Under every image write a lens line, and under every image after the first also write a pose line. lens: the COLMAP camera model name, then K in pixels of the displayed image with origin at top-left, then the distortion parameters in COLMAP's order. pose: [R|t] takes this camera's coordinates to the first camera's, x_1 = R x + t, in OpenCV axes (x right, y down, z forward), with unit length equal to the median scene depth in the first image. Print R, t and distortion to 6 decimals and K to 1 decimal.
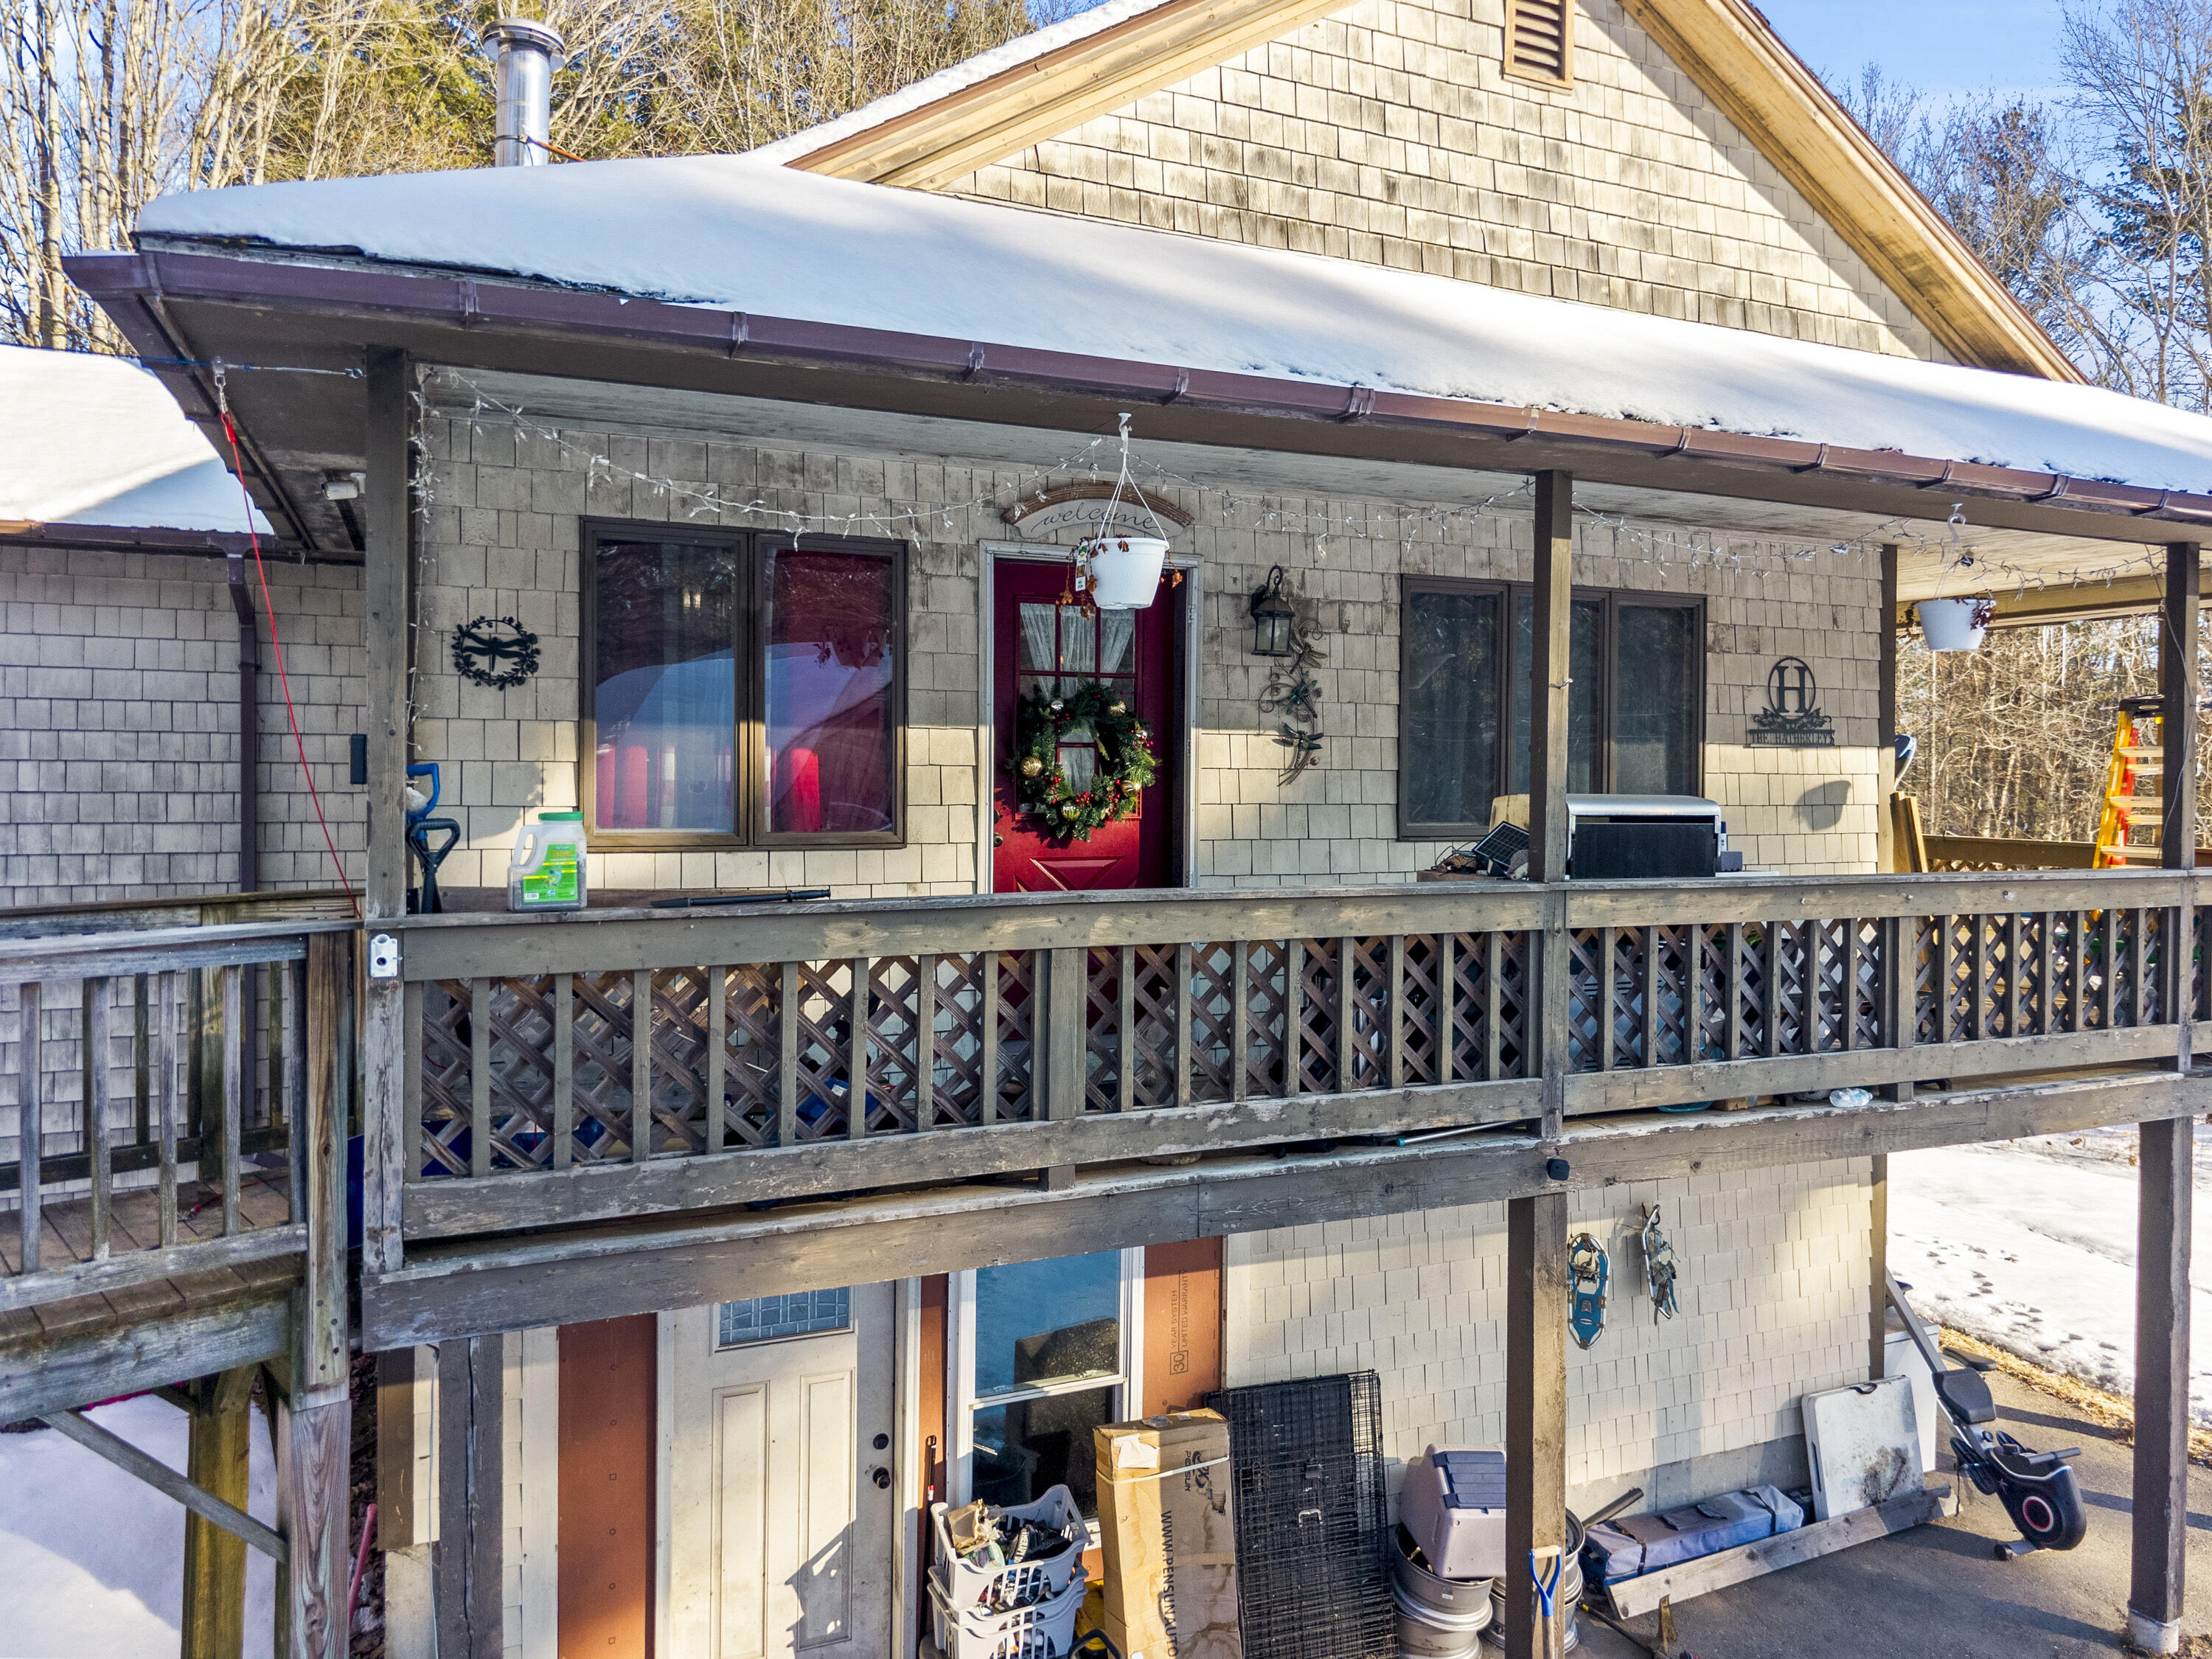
lens RADIAL K [[1522.1, 0, 1100.8], [0, 1522.1, 825.7], [0, 0, 1]] dist [0.018168, -0.028841]
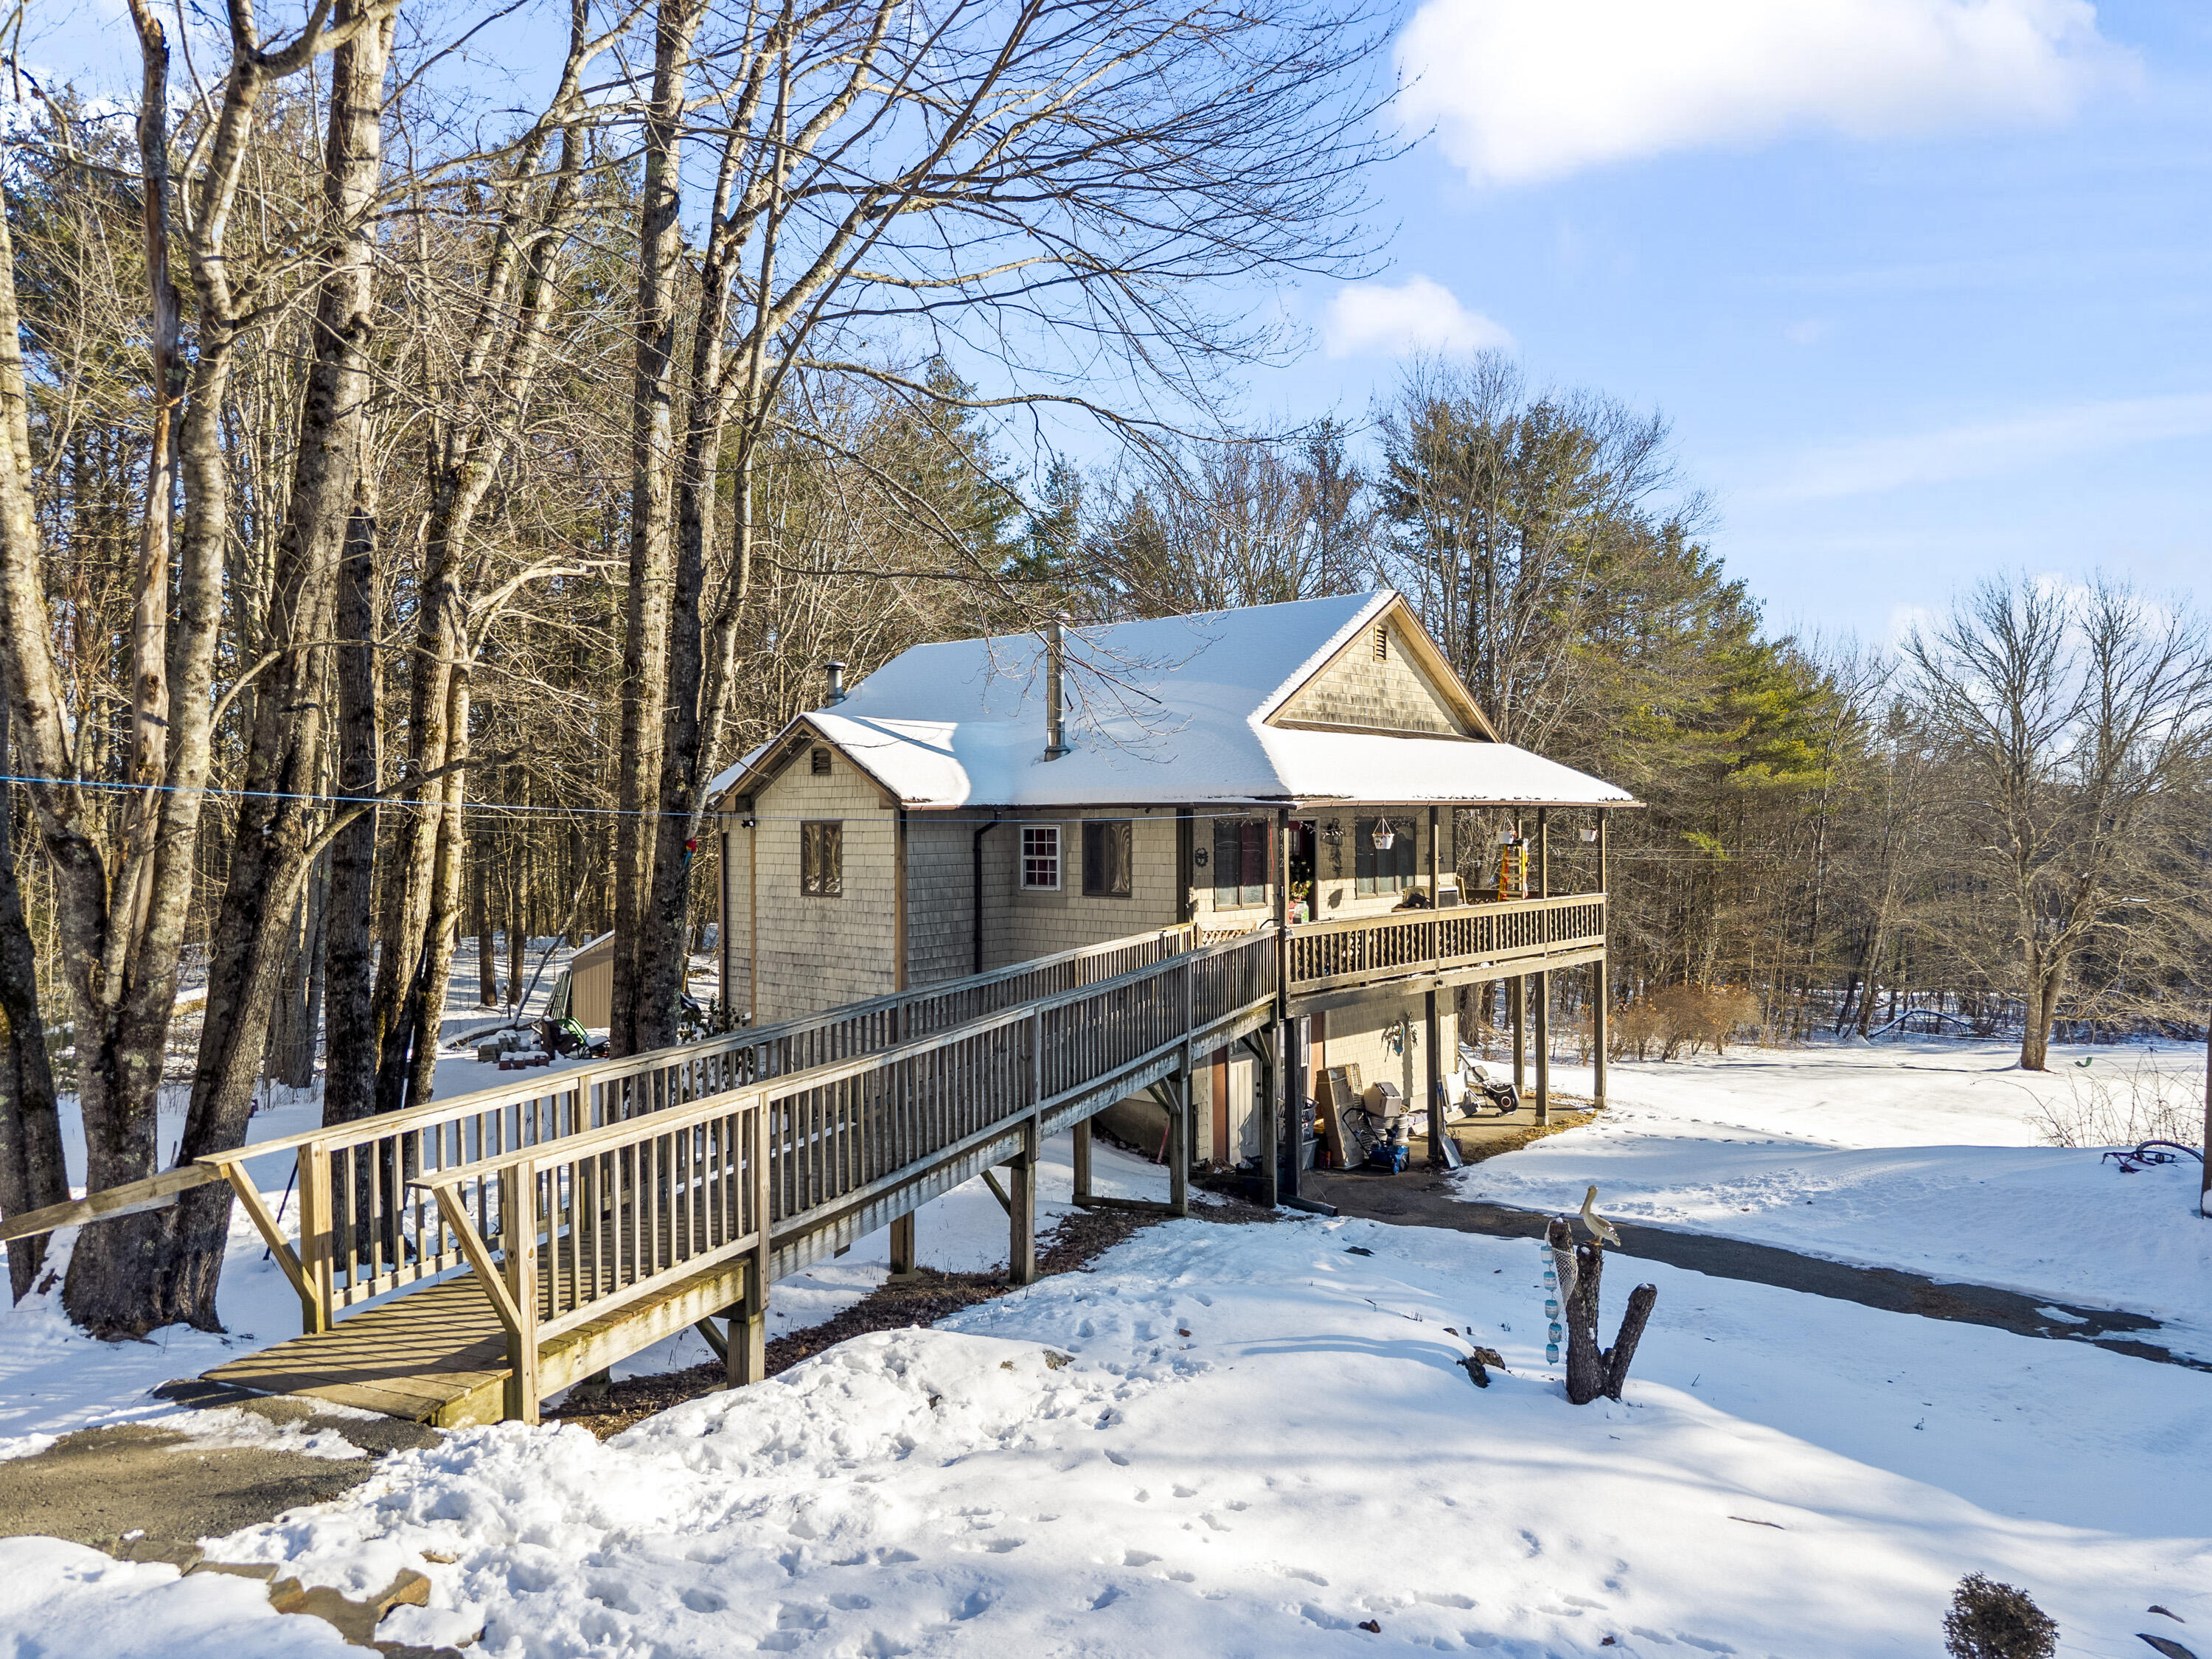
lens RADIAL K [[1522.1, 0, 1100.8], [0, 1522.1, 825.7], [0, 0, 1]] dist [0.018168, -0.028841]
pose [[0.895004, -0.011948, 0.445898, -2.000326], [0.022161, 0.999598, -0.017698, -0.113813], [-0.445508, 0.025722, 0.894909, -1.913295]]
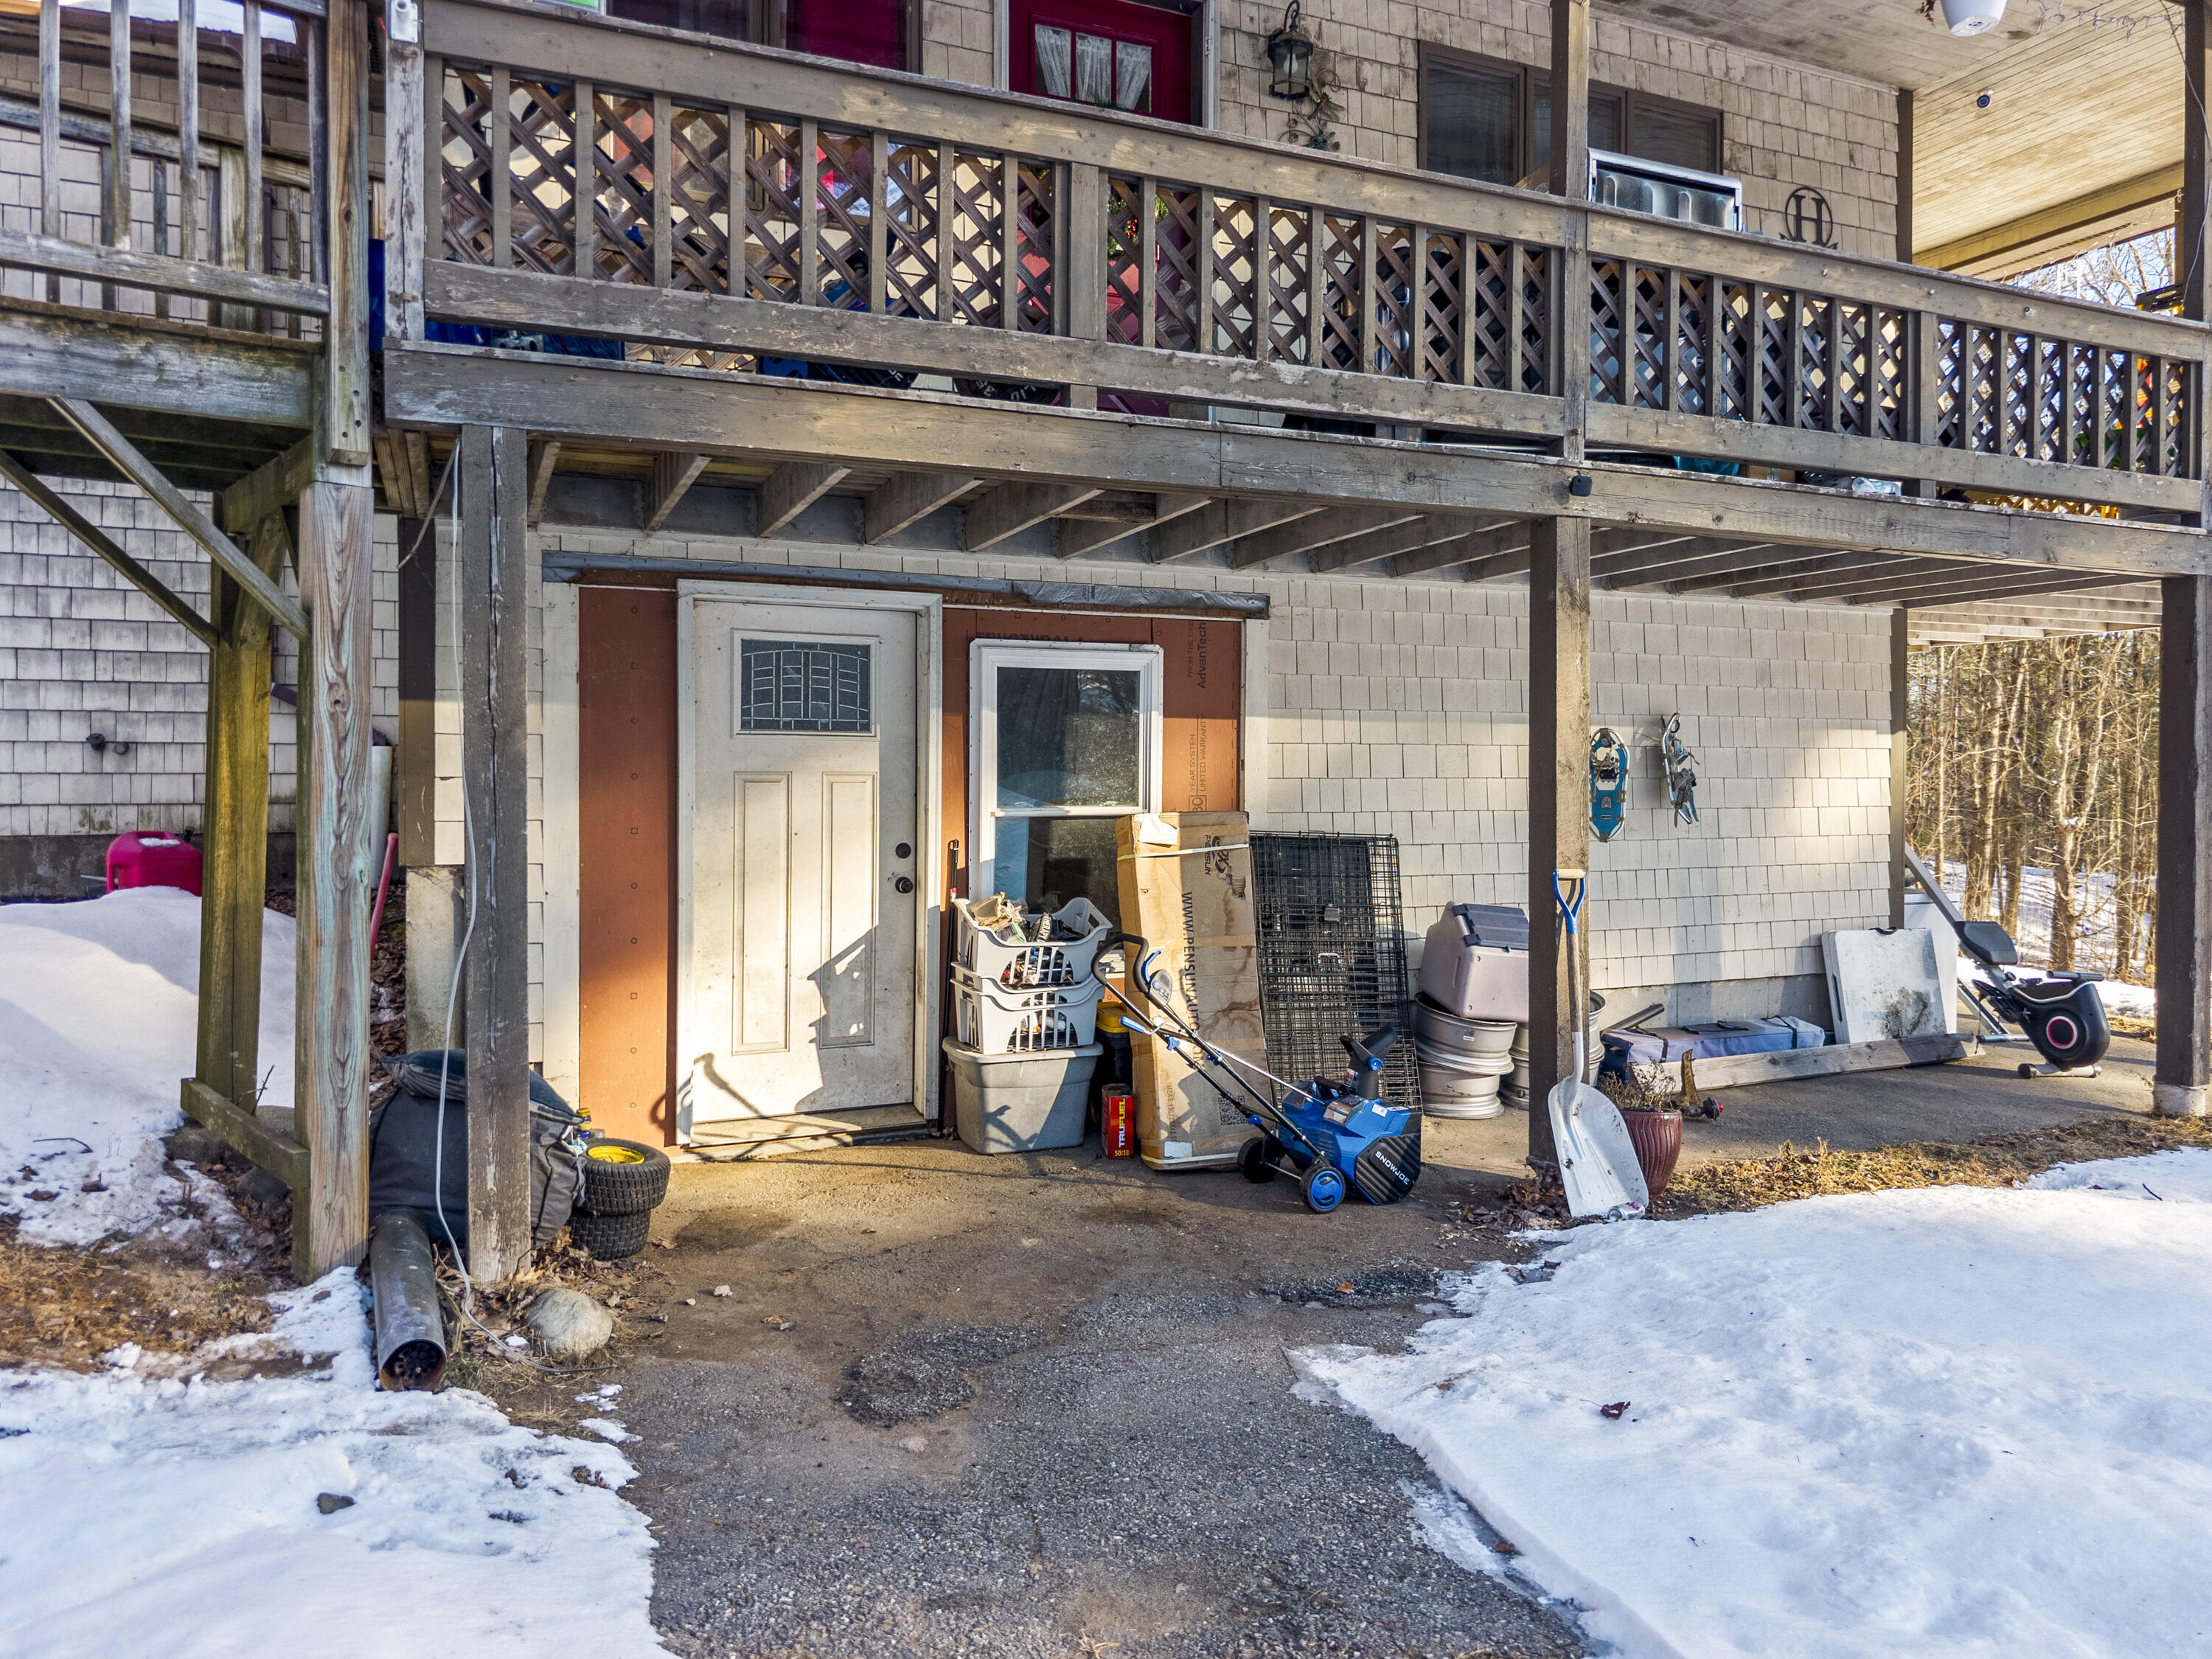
lens RADIAL K [[1514.7, 0, 1106.0], [0, 1514.7, 829.5], [0, 0, 1]] dist [0.019168, -0.026302]
pose [[0.999981, -0.005301, -0.003024, -0.007715], [0.005303, 0.999986, 0.000545, 0.404591], [0.003021, -0.000561, 0.999995, 0.006379]]
